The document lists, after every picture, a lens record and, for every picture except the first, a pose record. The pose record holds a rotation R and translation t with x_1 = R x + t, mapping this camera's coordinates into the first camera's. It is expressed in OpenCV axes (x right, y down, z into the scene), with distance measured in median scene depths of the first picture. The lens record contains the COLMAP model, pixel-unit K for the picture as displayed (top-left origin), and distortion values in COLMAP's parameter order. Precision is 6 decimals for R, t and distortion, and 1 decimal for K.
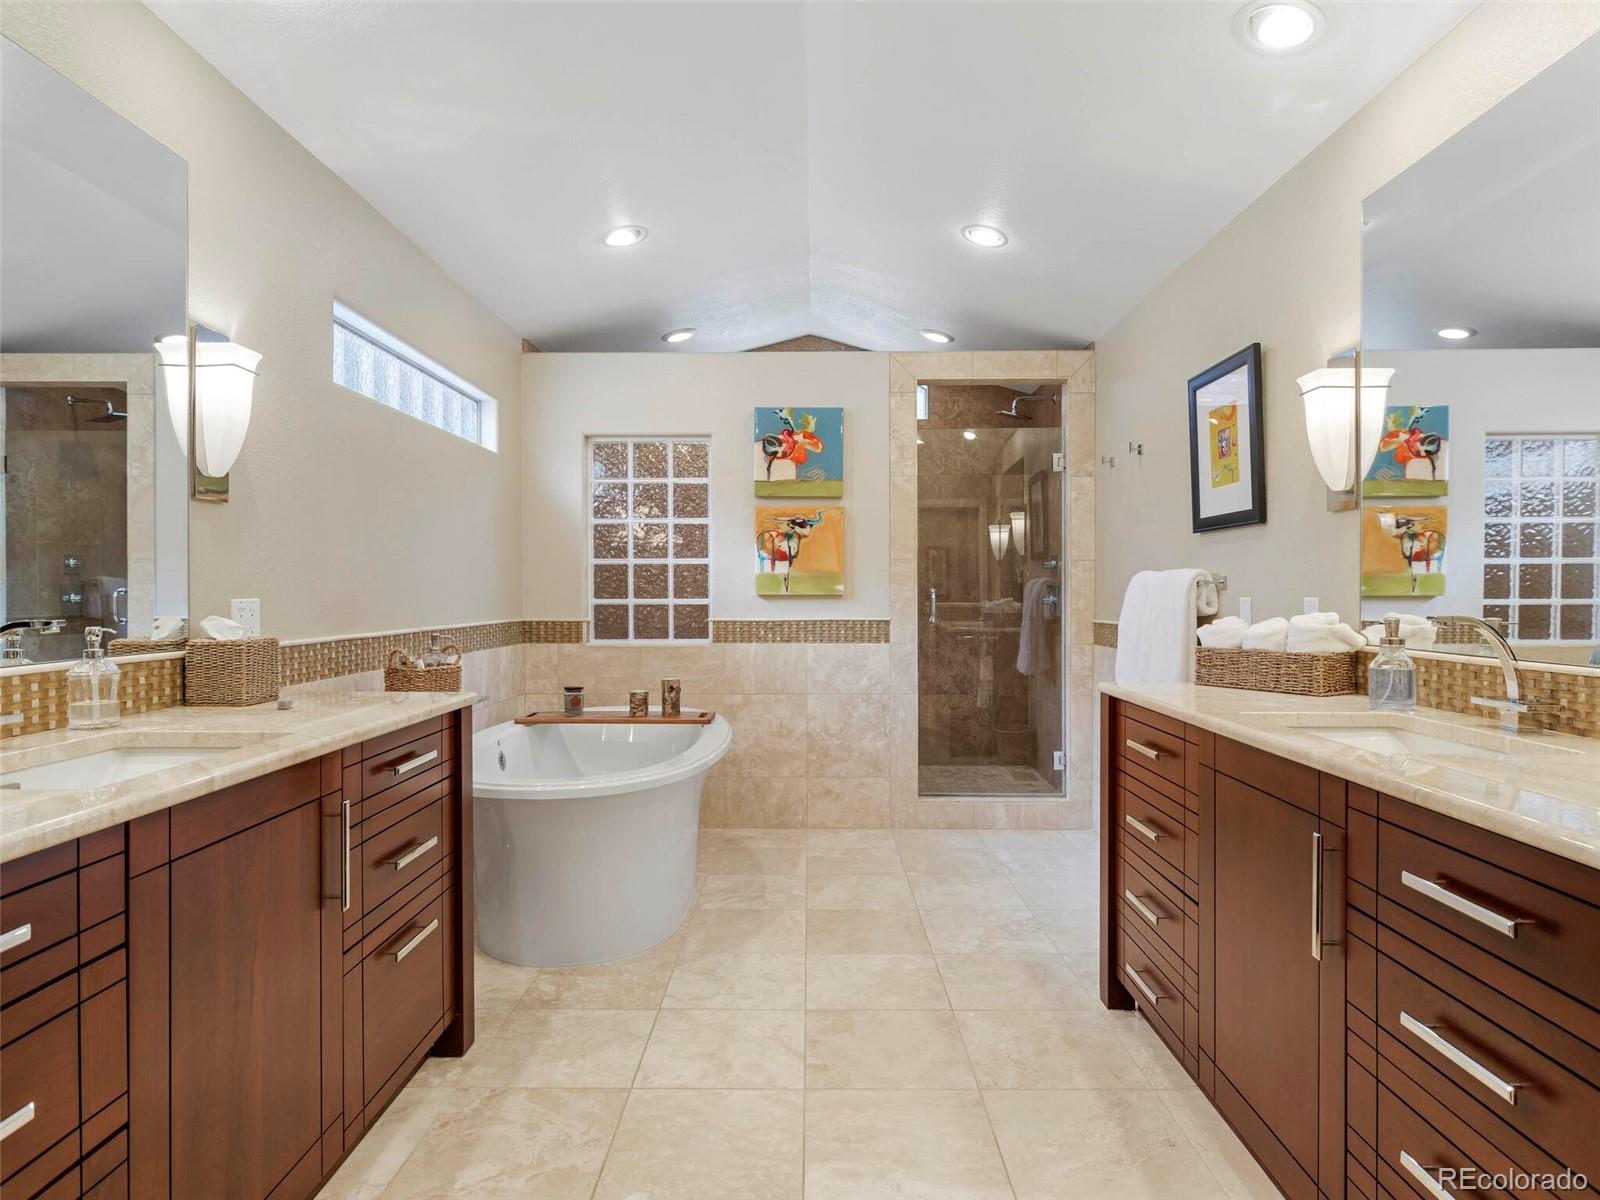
lens RADIAL K [[953.1, 0, 799.1], [0, 953.1, 591.0], [0, 0, 1]] dist [-0.001645, 0.000720]
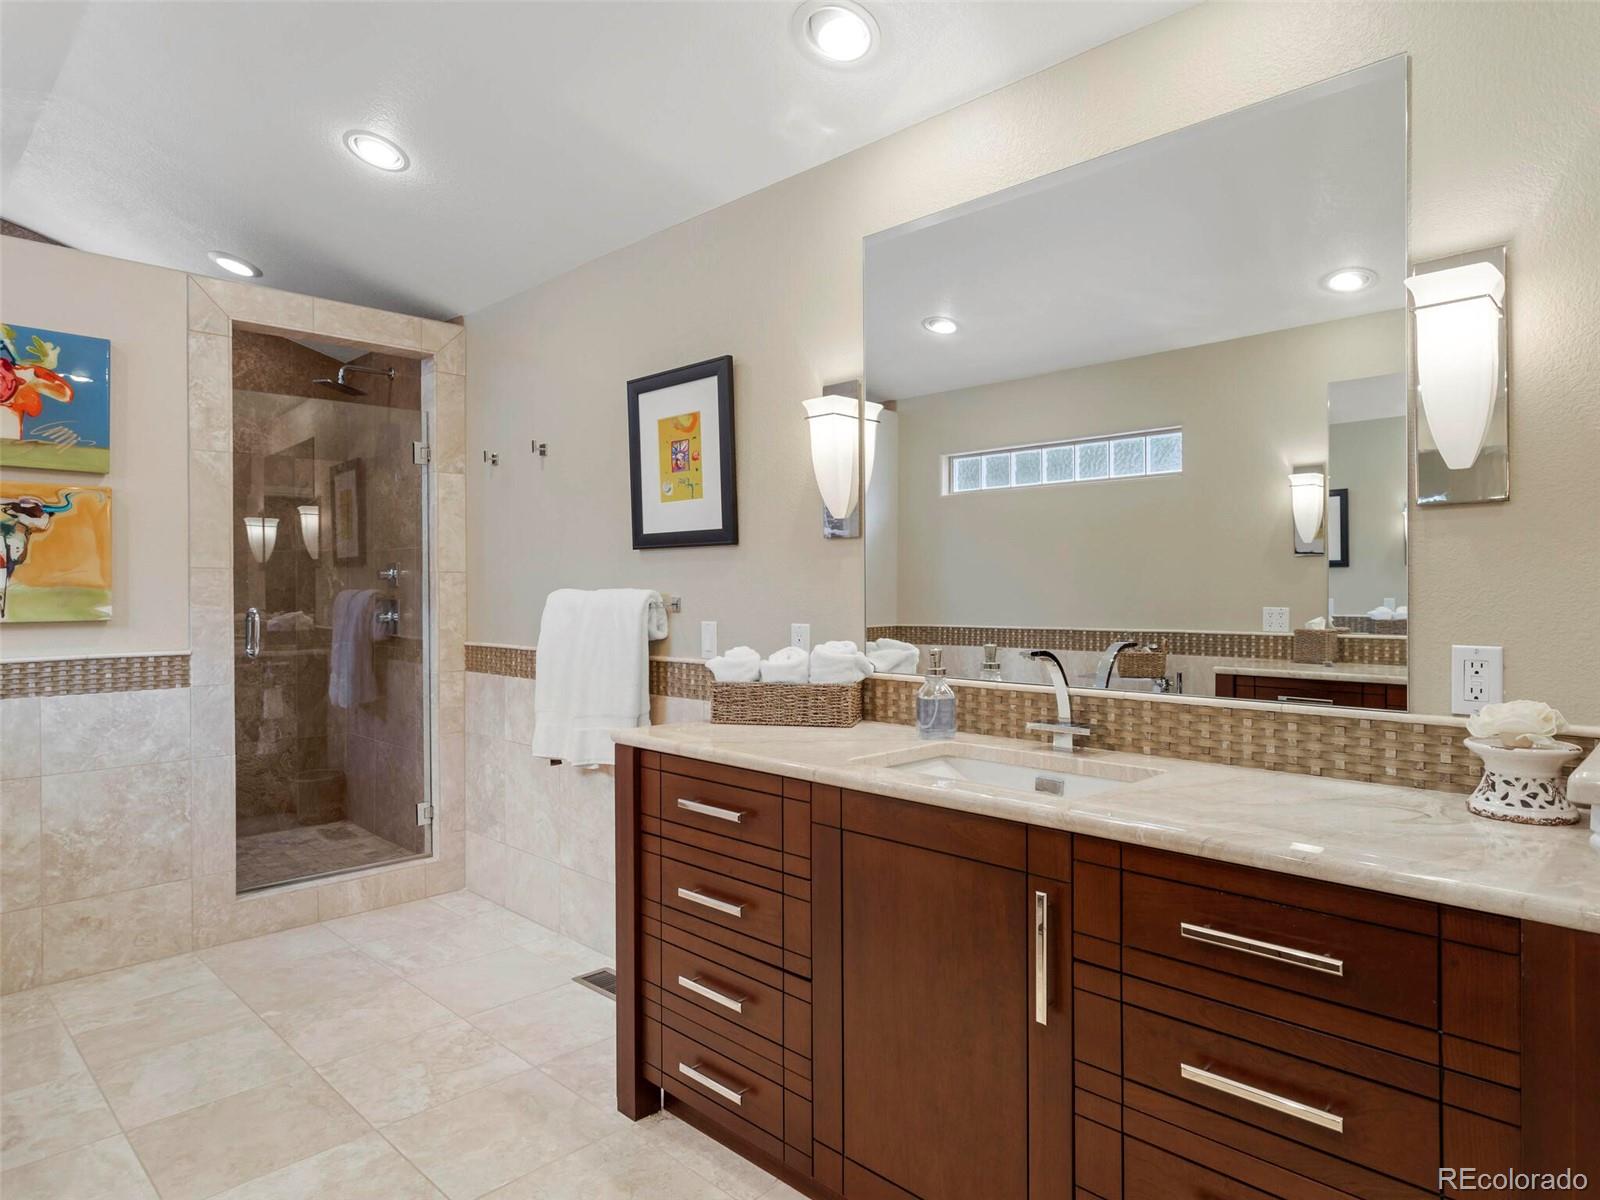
lens RADIAL K [[983.2, 0, 826.0], [0, 983.2, 586.1], [0, 0, 1]] dist [-0.000587, 0.001834]
pose [[0.688492, 0.000431, 0.725244, -0.108831], [0.001757, 0.999996, -0.002263, -0.017389], [-0.725242, 0.002832, 0.688489, 0.162917]]
